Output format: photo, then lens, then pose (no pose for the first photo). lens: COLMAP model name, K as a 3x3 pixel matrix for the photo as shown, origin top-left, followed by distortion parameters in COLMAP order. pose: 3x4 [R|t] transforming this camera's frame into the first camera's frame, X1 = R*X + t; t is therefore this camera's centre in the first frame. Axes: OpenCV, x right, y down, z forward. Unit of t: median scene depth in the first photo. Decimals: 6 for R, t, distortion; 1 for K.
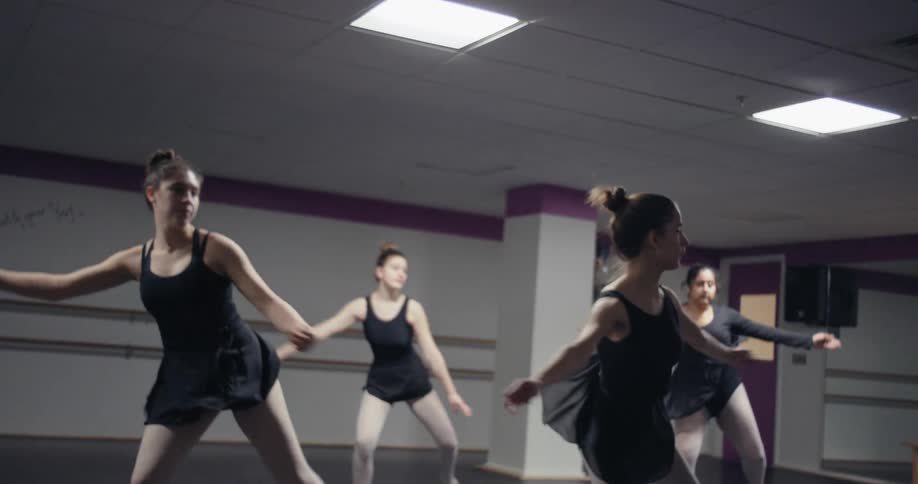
lens RADIAL K [[1111.3, 0, 460.8], [0, 1111.3, 242.3], [0, 0, 1]] dist [0.000659, -0.000623]
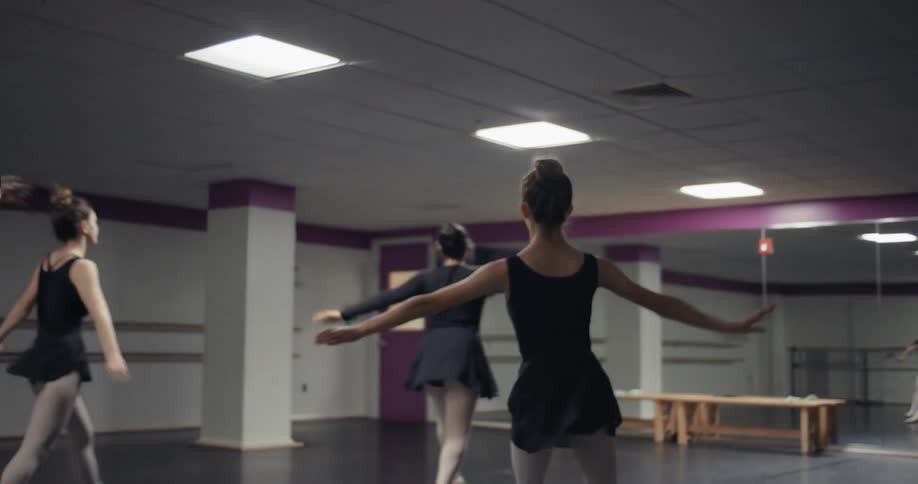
lens RADIAL K [[1111.3, 0, 460.8], [0, 1111.3, 242.3], [0, 0, 1]] dist [0.000659, -0.000623]
pose [[0.921755, -0.019056, 0.387304, -0.157791], [0.008479, 0.999543, 0.029001, -0.020547], [-0.387680, -0.023448, 0.921496, -0.084153]]
